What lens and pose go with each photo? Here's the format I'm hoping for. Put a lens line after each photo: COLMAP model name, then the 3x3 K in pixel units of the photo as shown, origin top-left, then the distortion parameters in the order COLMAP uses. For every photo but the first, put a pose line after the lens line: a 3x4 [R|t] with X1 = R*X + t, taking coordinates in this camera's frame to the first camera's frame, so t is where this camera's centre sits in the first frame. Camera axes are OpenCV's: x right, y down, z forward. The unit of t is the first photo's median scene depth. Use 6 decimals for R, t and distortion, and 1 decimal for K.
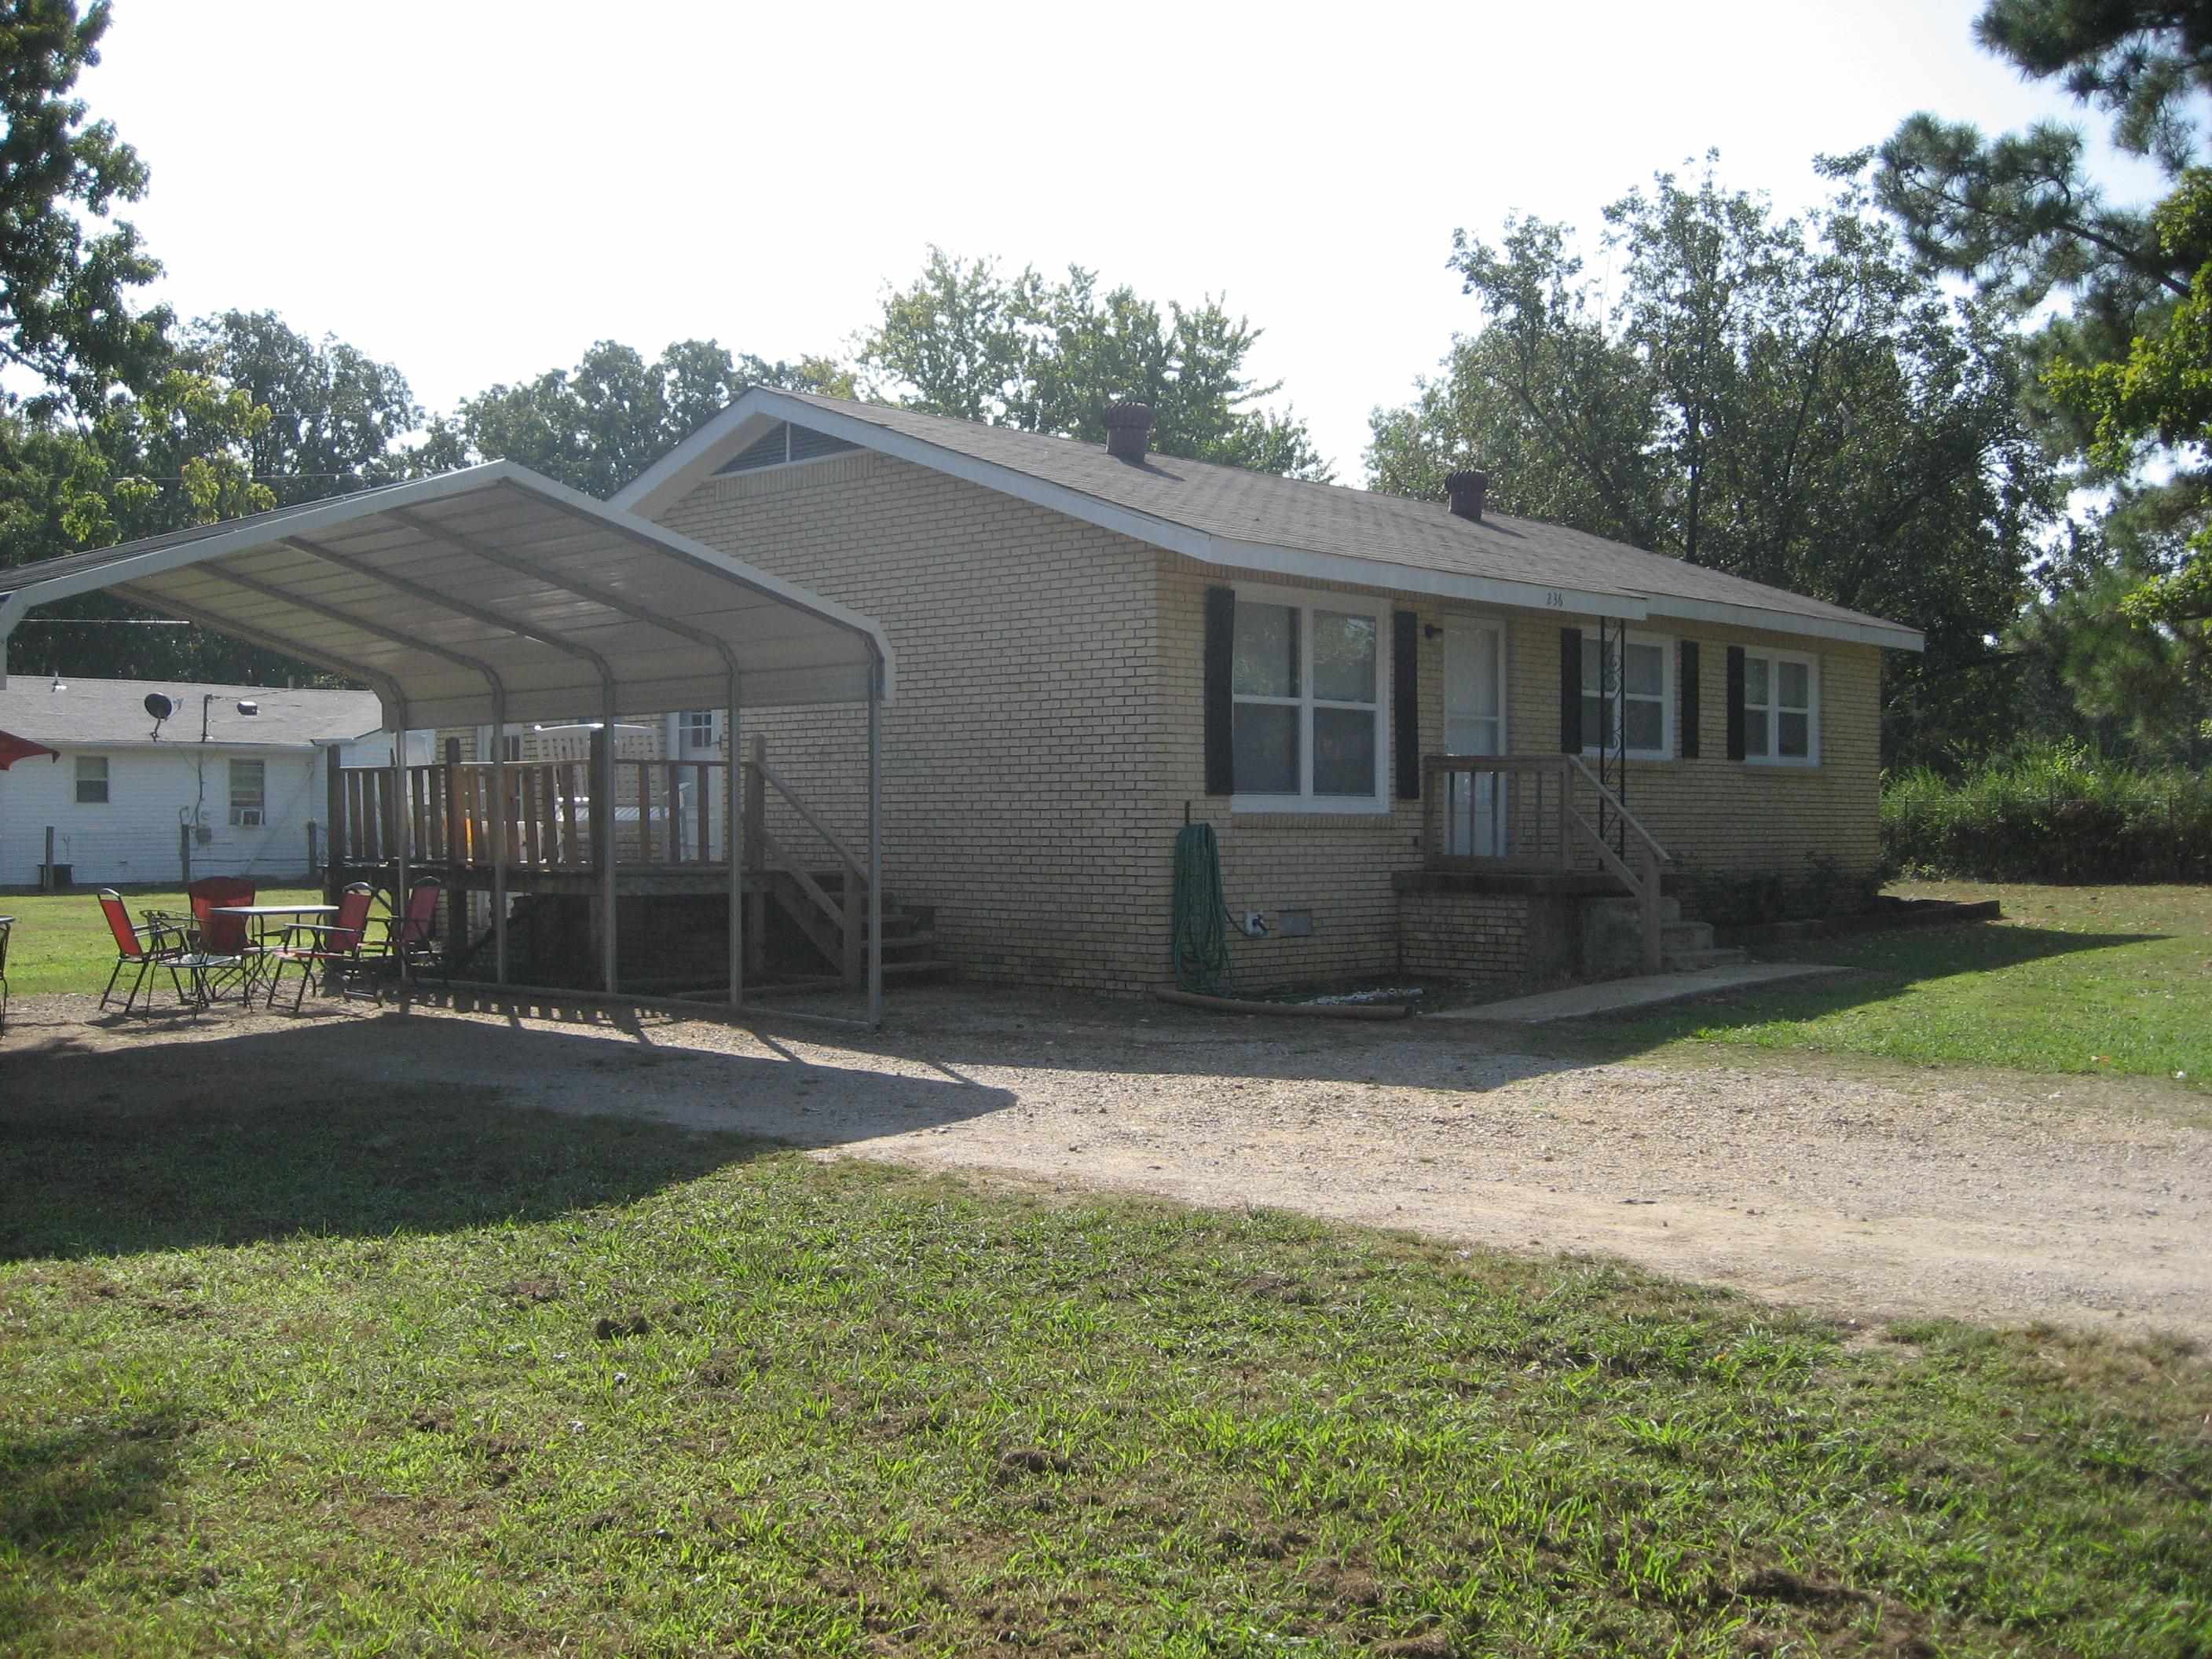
lens RADIAL K [[2295.6, 0, 1106.0], [0, 2295.6, 829.5], [0, 0, 1]] dist [-0.086895, 0.021423]
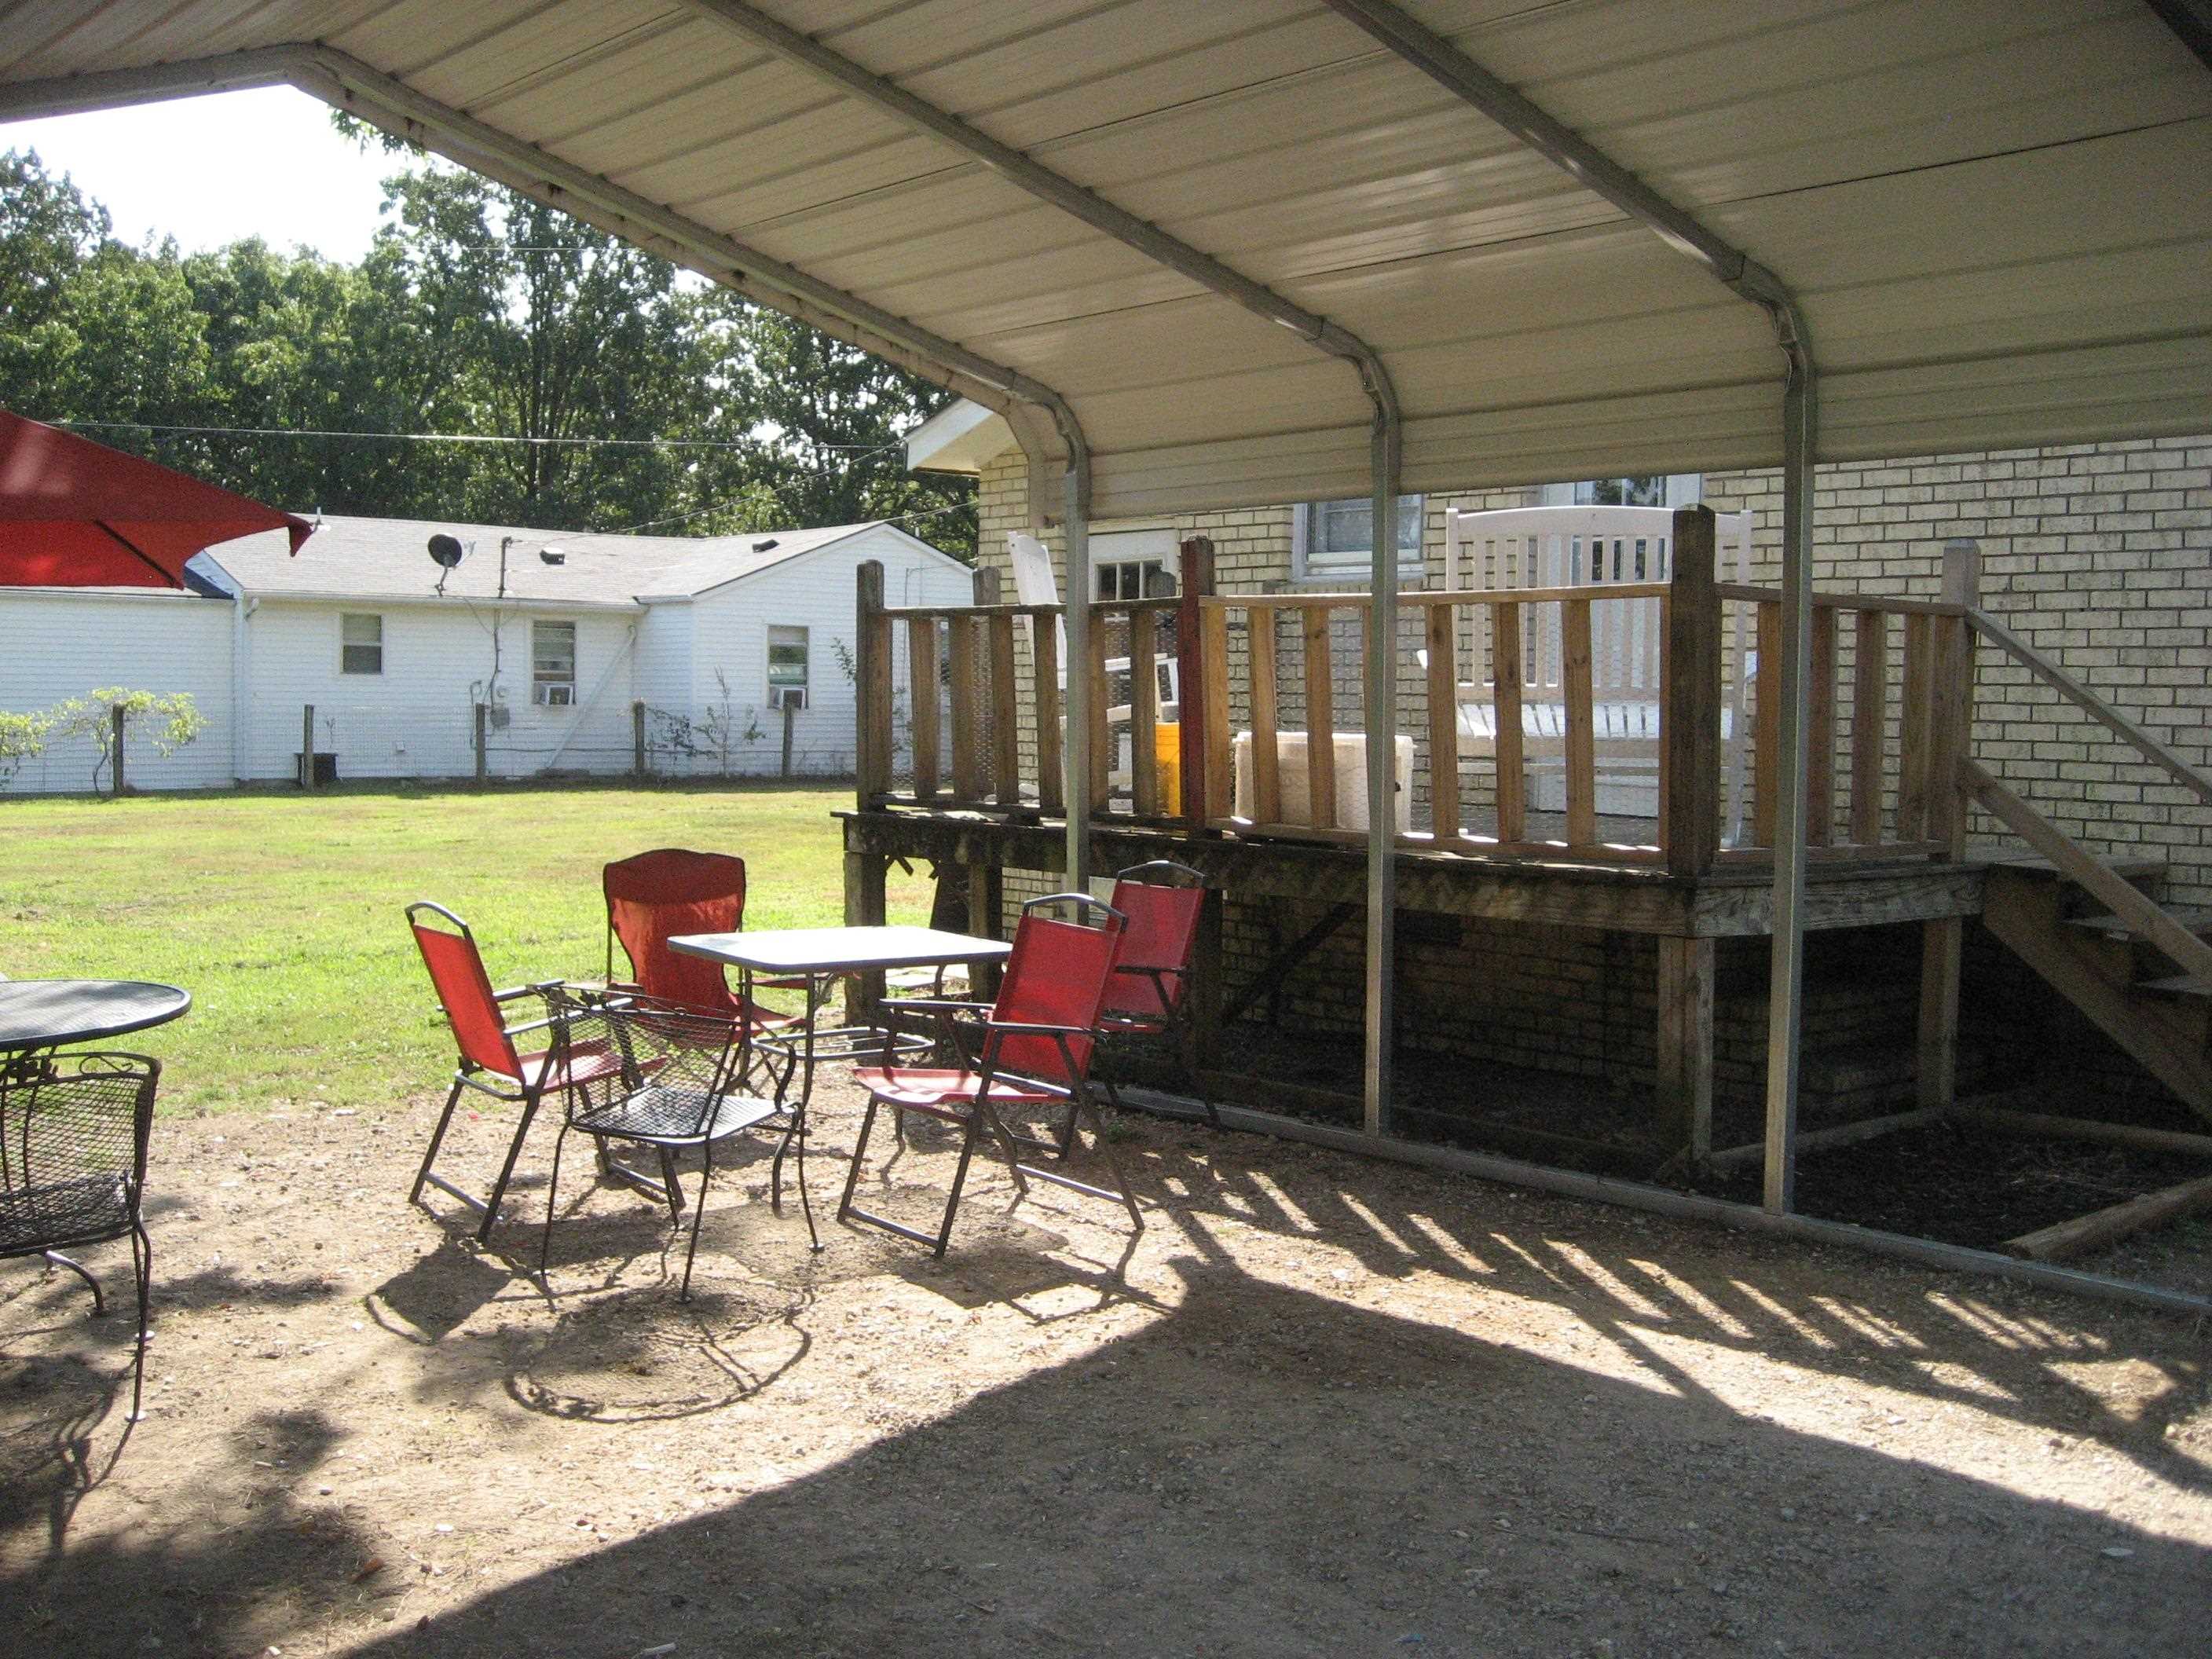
lens RADIAL K [[2260.8, 0, 1104.3], [0, 2260.8, 777.8], [0, 0, 1]] dist [-0.108428, 0.015646]
pose [[0.995091, 0.016225, -0.097630, -0.114620], [-0.013198, 0.999414, 0.031571, -0.003673], [0.098085, -0.030127, 0.994722, 0.248973]]
